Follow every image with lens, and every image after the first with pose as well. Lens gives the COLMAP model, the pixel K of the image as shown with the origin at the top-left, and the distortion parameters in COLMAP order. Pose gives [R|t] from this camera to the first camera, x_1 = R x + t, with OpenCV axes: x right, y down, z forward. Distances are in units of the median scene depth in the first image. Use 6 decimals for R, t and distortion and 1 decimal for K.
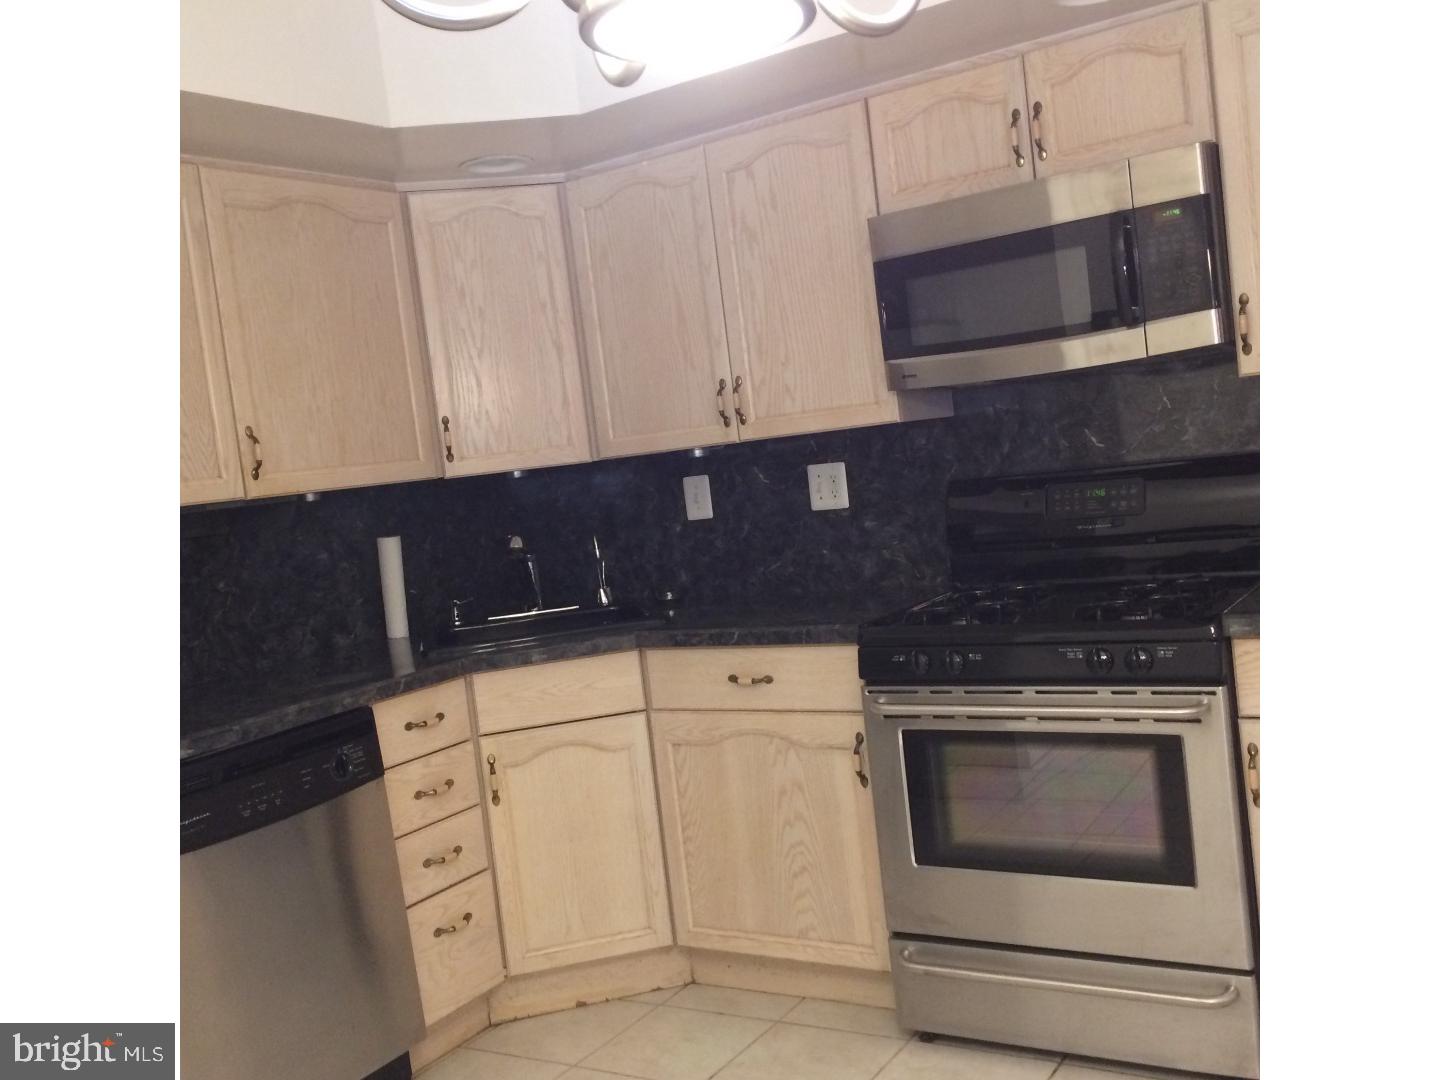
lens RADIAL K [[1354.3, 0, 723.4], [0, 1354.3, 540.2], [0, 0, 1]] dist [0.048755, 0.000000]
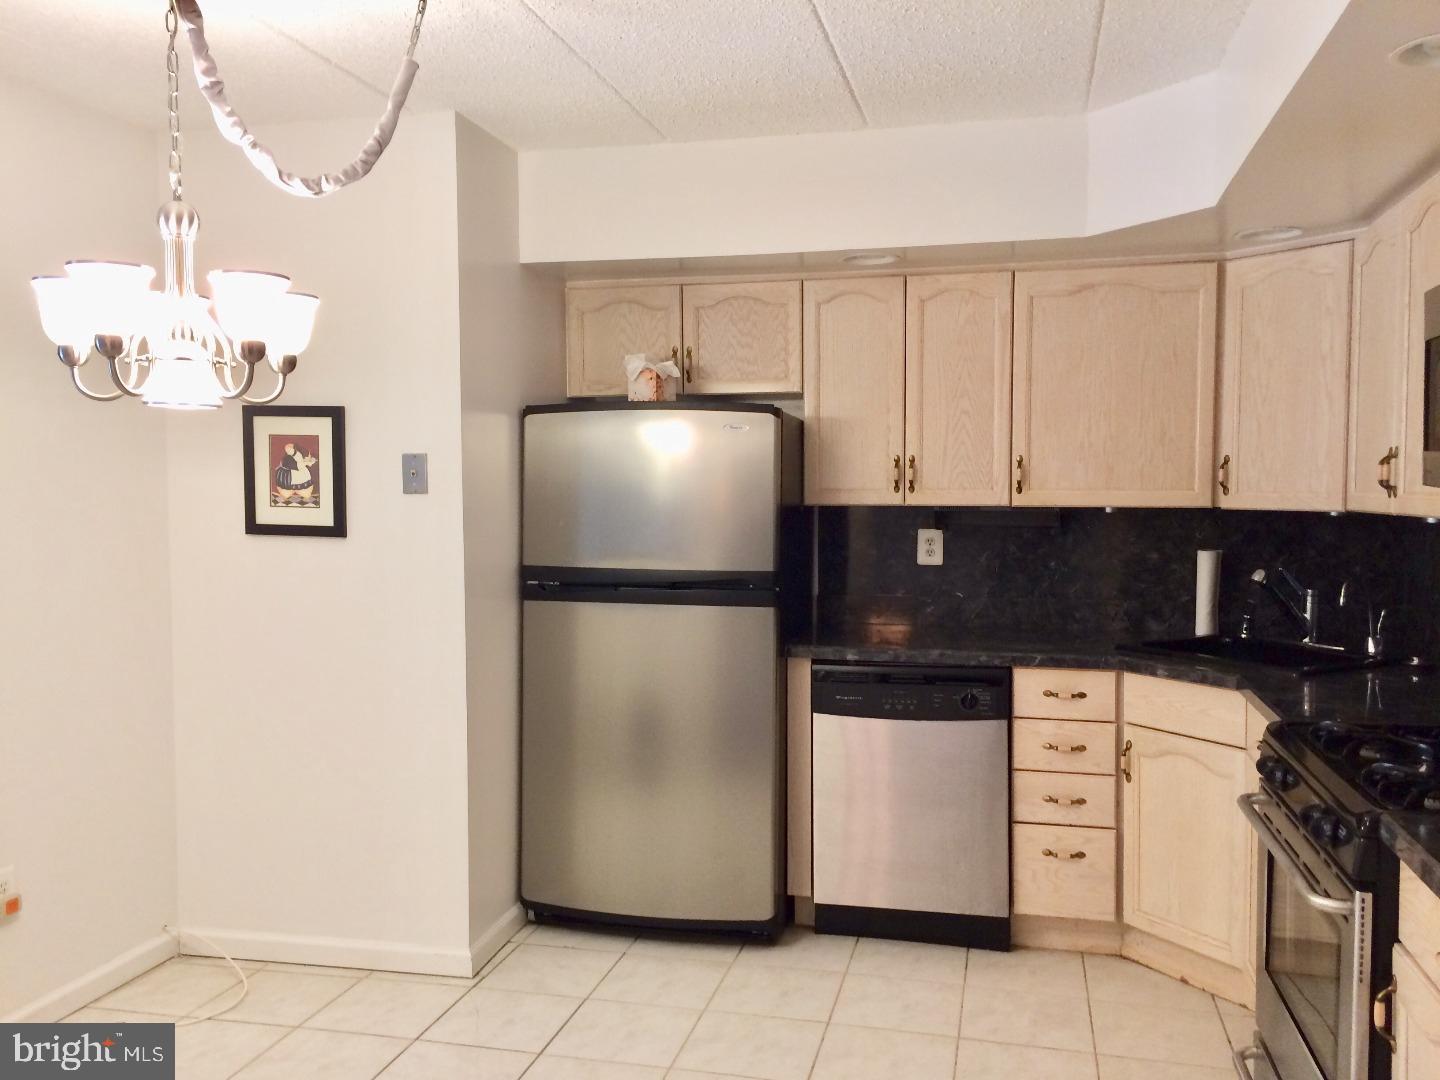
lens RADIAL K [[1236.3, 0, 728.4], [0, 1236.3, 535.5], [0, 0, 1]] dist [0.068594, -0.024612]
pose [[0.322735, 0.160506, -0.932781, 0.718526], [-0.101233, 0.985717, 0.134589, -0.135530], [0.941060, 0.050991, 0.334374, 0.276849]]
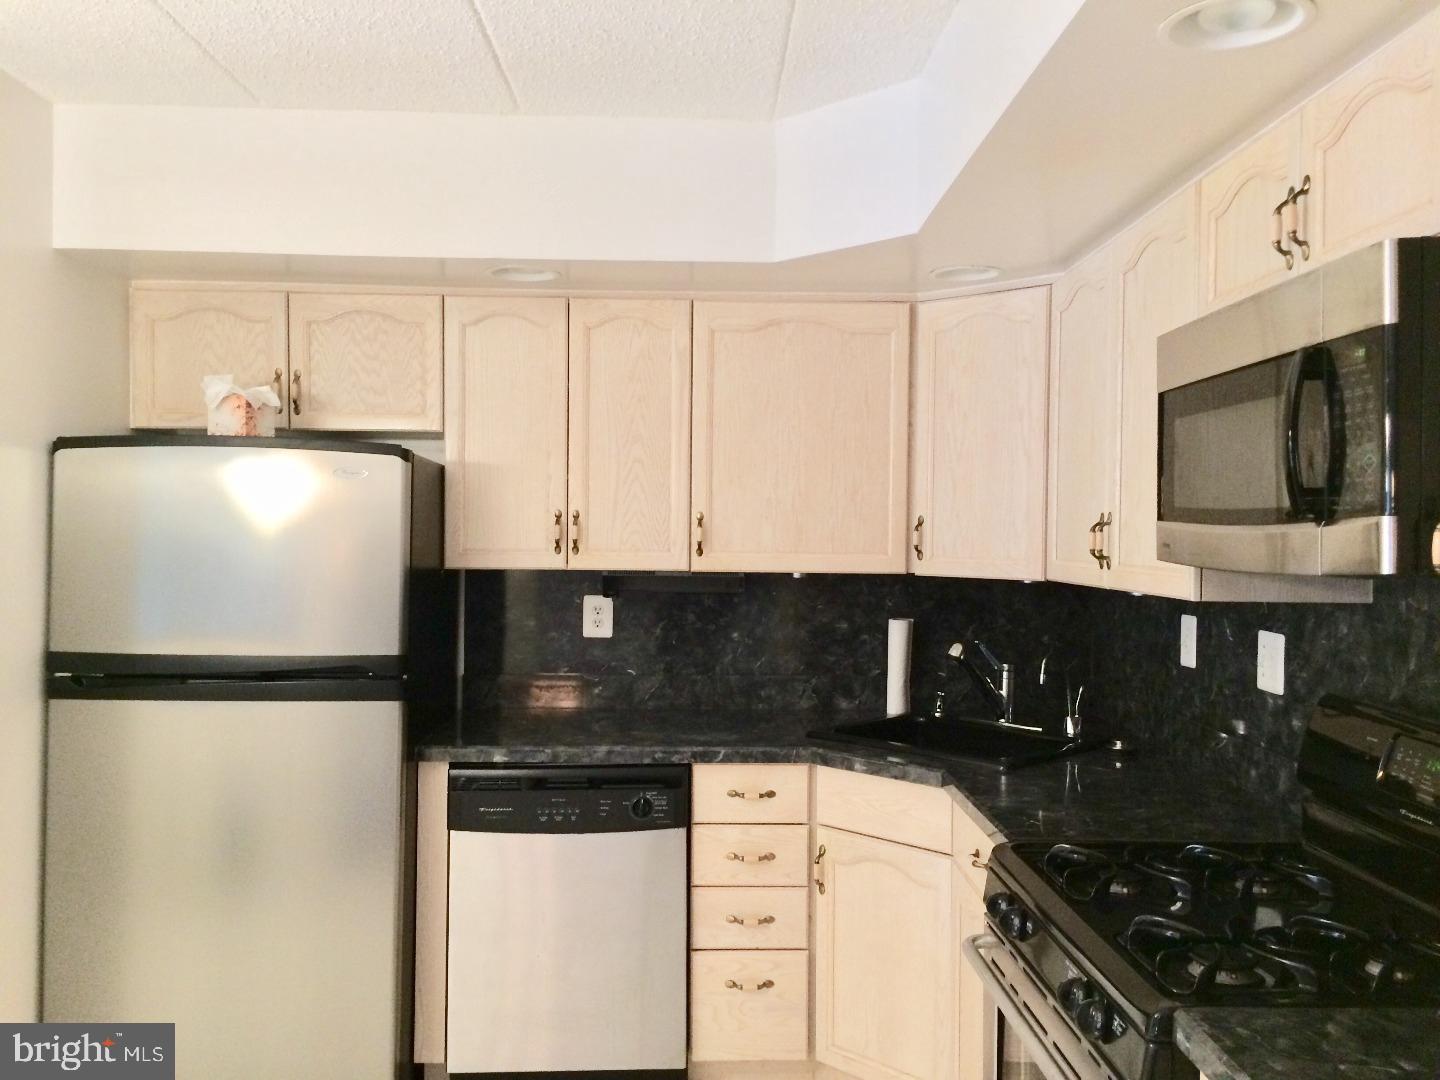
lens RADIAL K [[1236.3, 0, 723.3], [0, 1236.3, 537.8], [0, 0, 1]] dist [0.068594, -0.024612]
pose [[0.549050, 0.131374, -0.825400, 0.542506], [-0.131124, 0.988879, 0.070171, -0.132931], [0.825440, 0.069702, 0.560170, 0.378886]]
